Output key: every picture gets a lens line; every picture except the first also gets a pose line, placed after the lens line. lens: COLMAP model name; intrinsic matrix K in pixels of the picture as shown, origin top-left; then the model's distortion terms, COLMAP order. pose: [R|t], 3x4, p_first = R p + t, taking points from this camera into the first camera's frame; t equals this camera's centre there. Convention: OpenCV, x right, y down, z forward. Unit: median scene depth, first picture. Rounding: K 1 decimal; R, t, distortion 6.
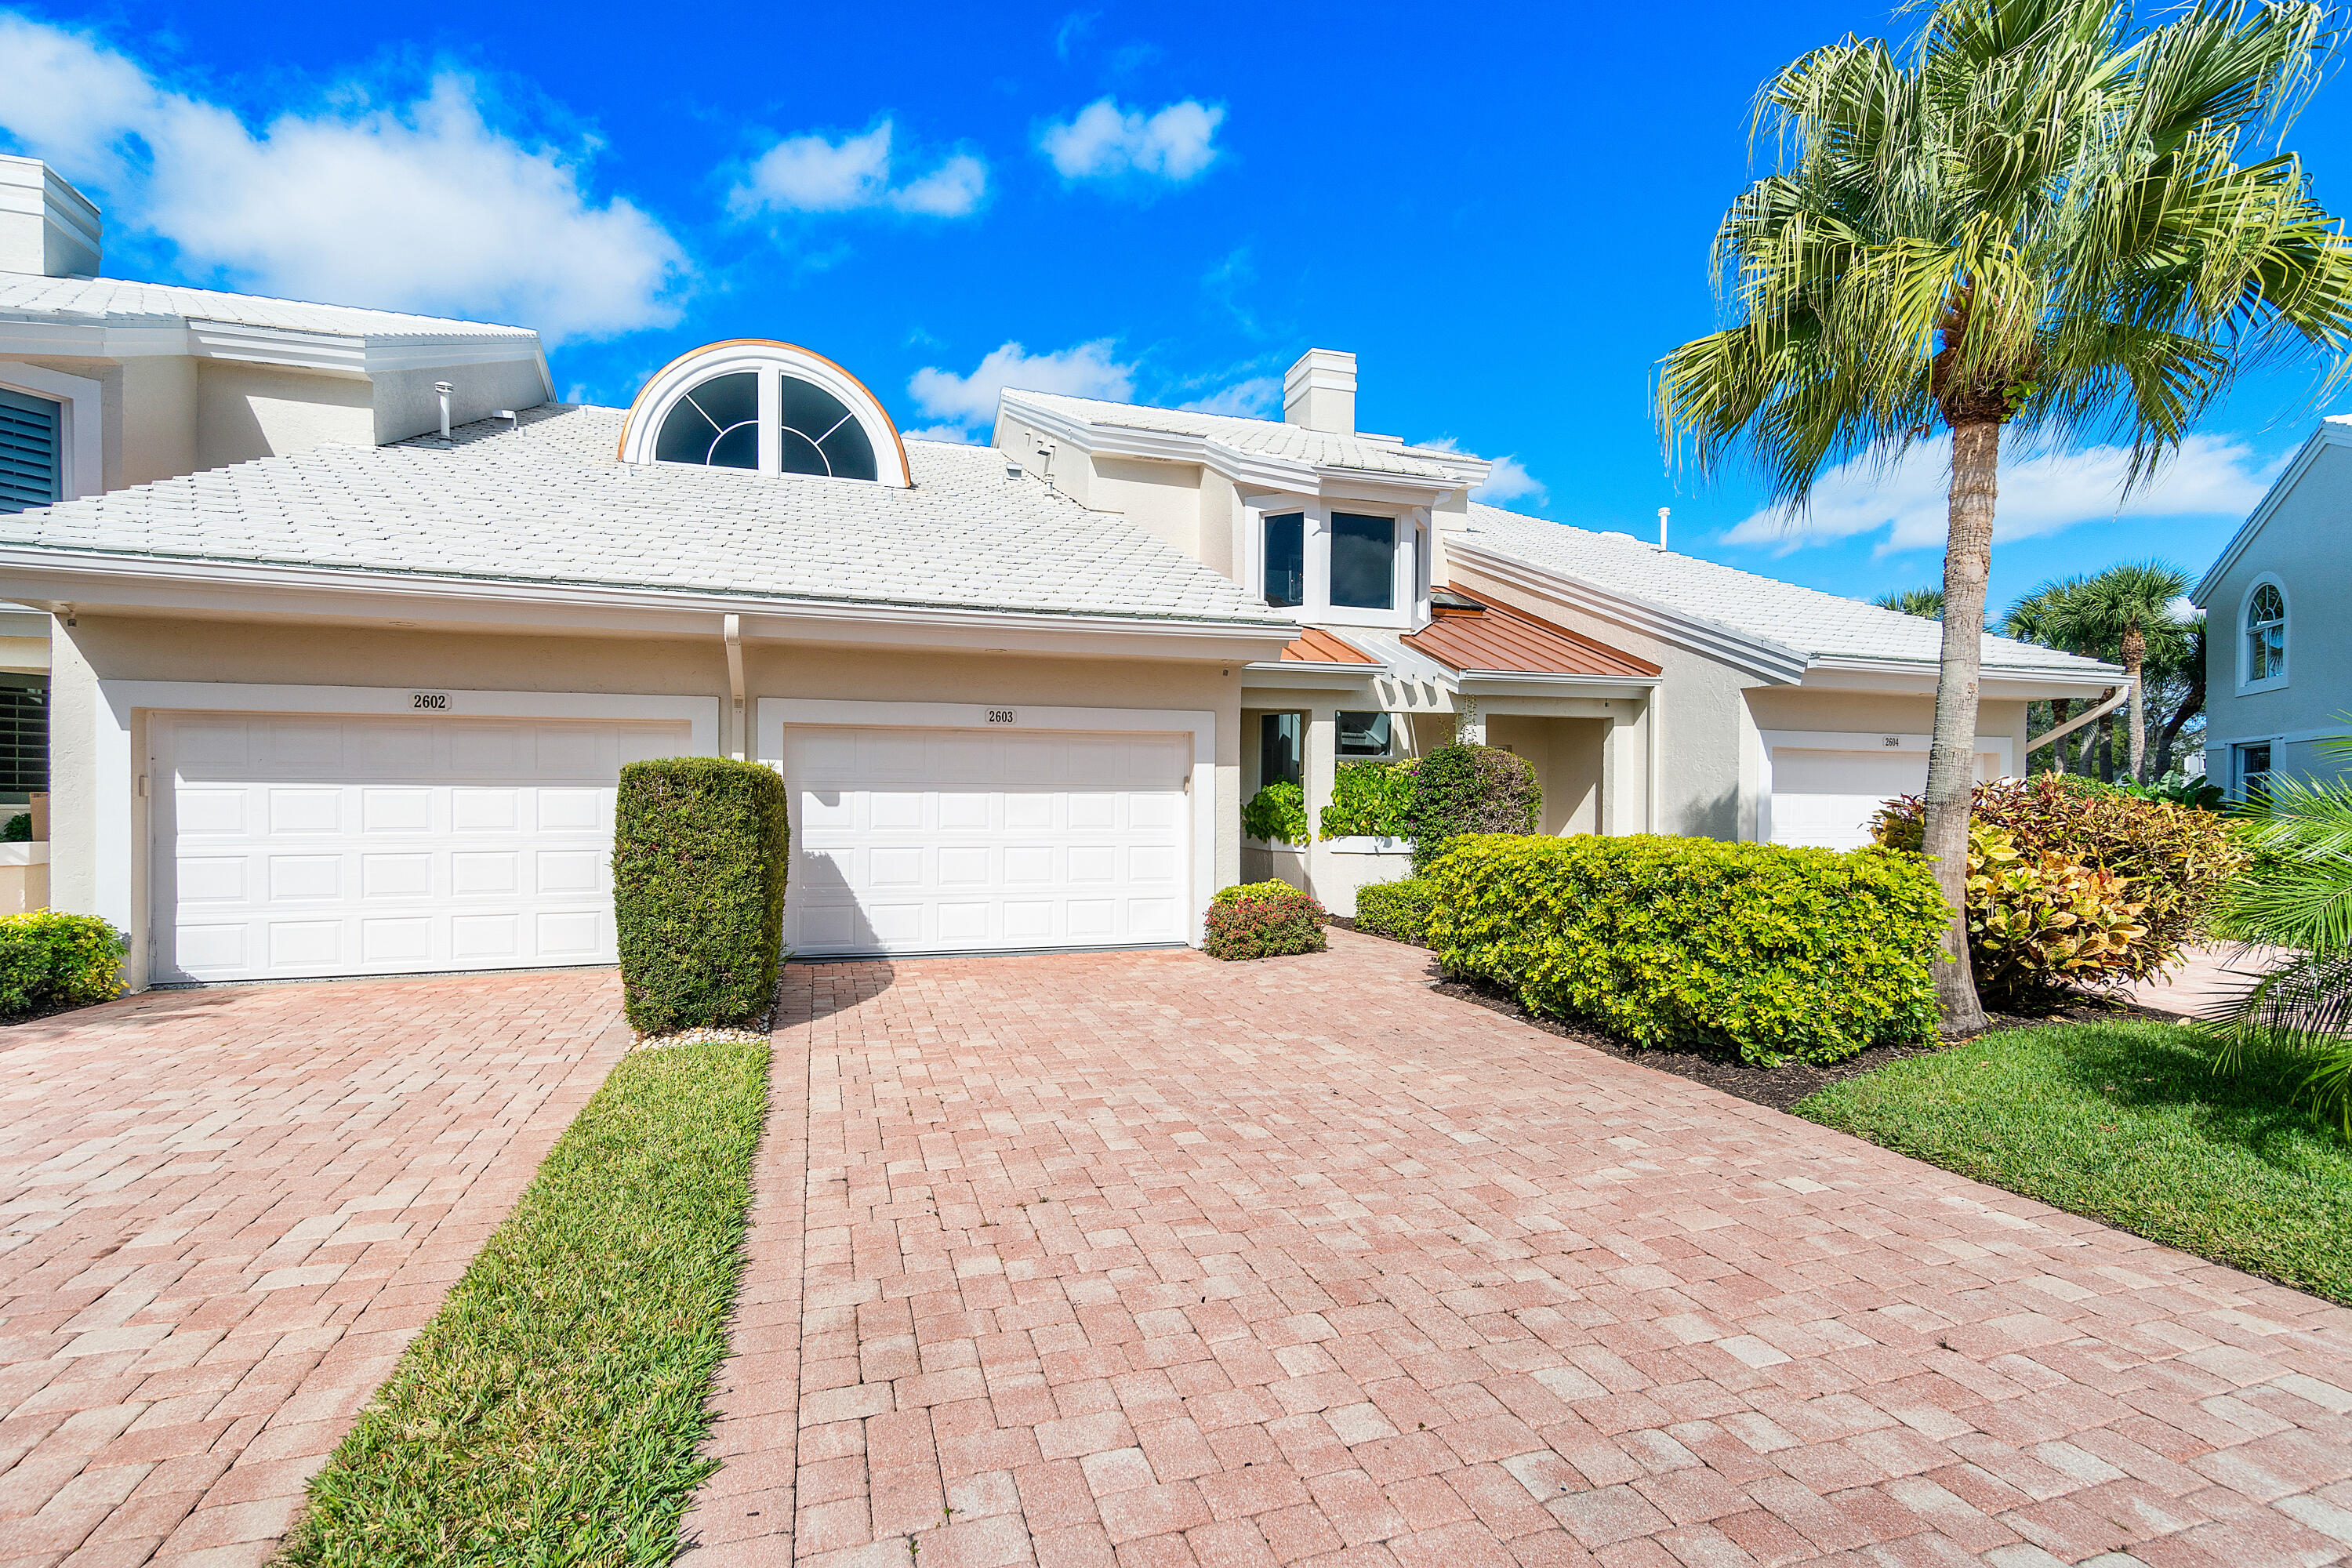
lens RADIAL K [[1016.4, 0, 1119.7], [0, 1016.4, 801.5], [0, 0, 1]] dist [0.005988, 0.000054]
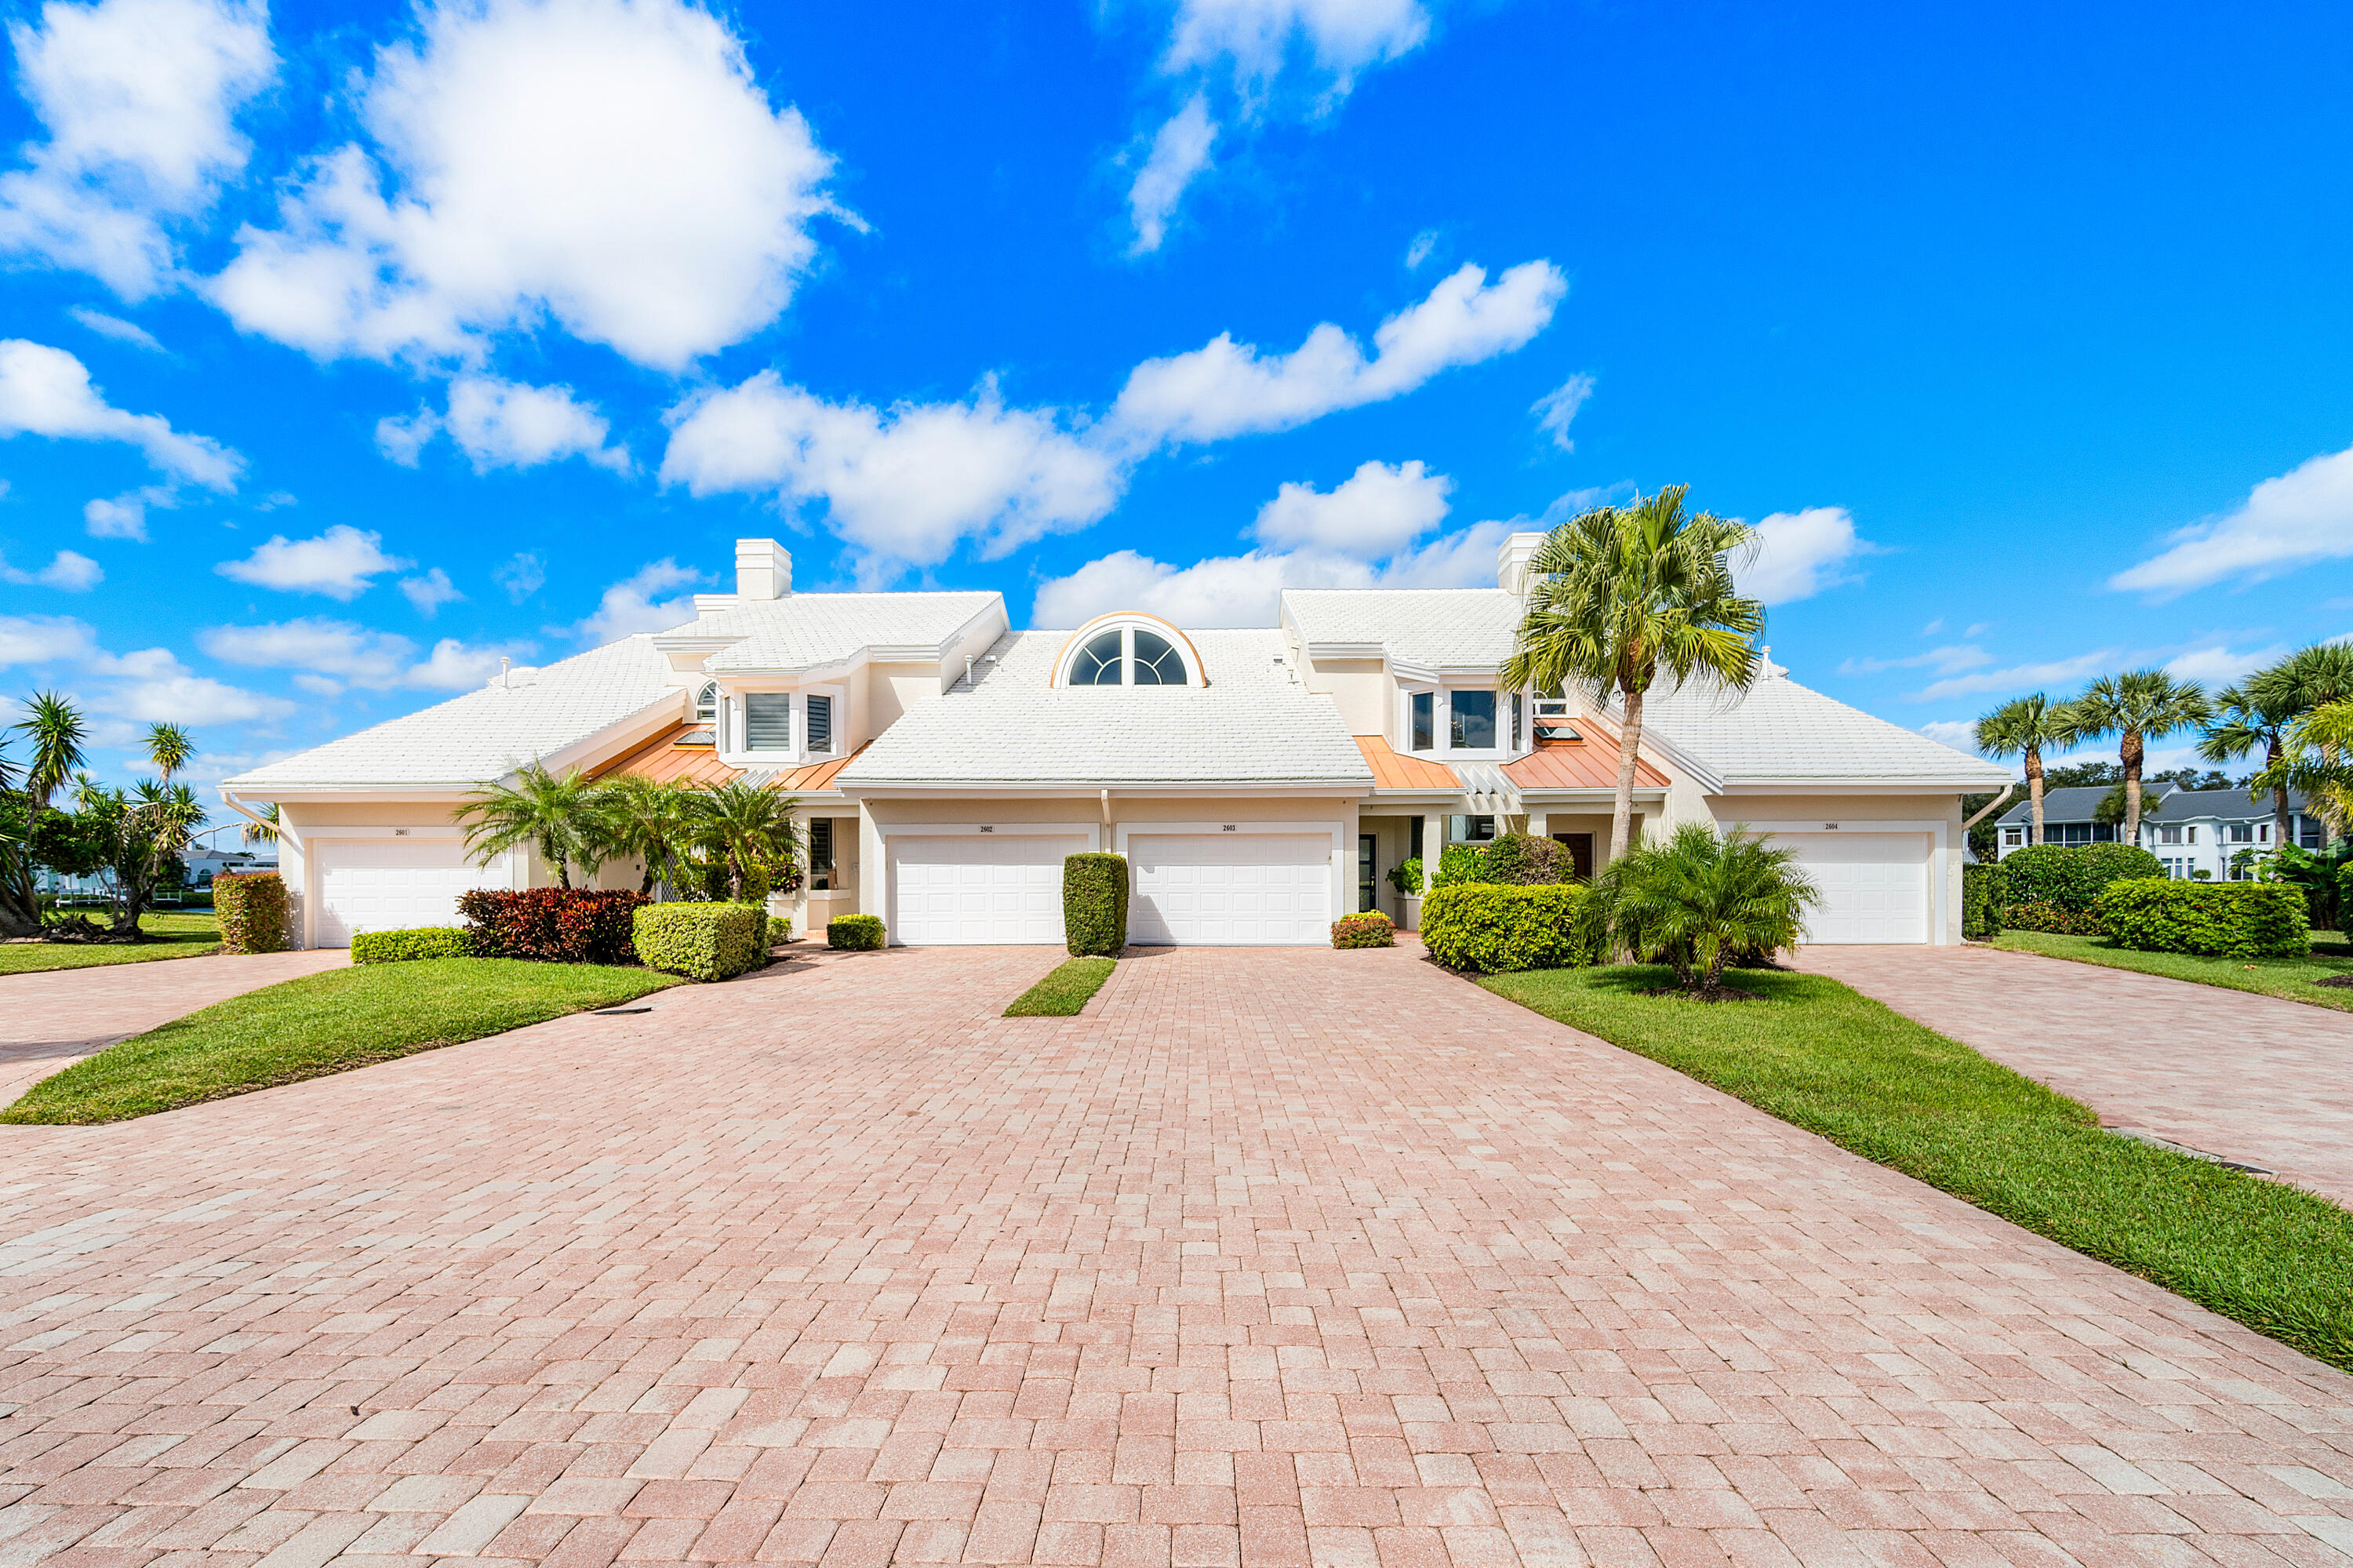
lens RADIAL K [[1016.9, 0, 1120.2], [0, 1016.9, 801.5], [0, 0, 1]] dist [0.005988, 0.000054]
pose [[0.934504, -0.031593, -0.354547, 0.316308], [0.005194, 0.997158, -0.075164, 0.011842], [0.355914, 0.068400, 0.932012, -0.766345]]
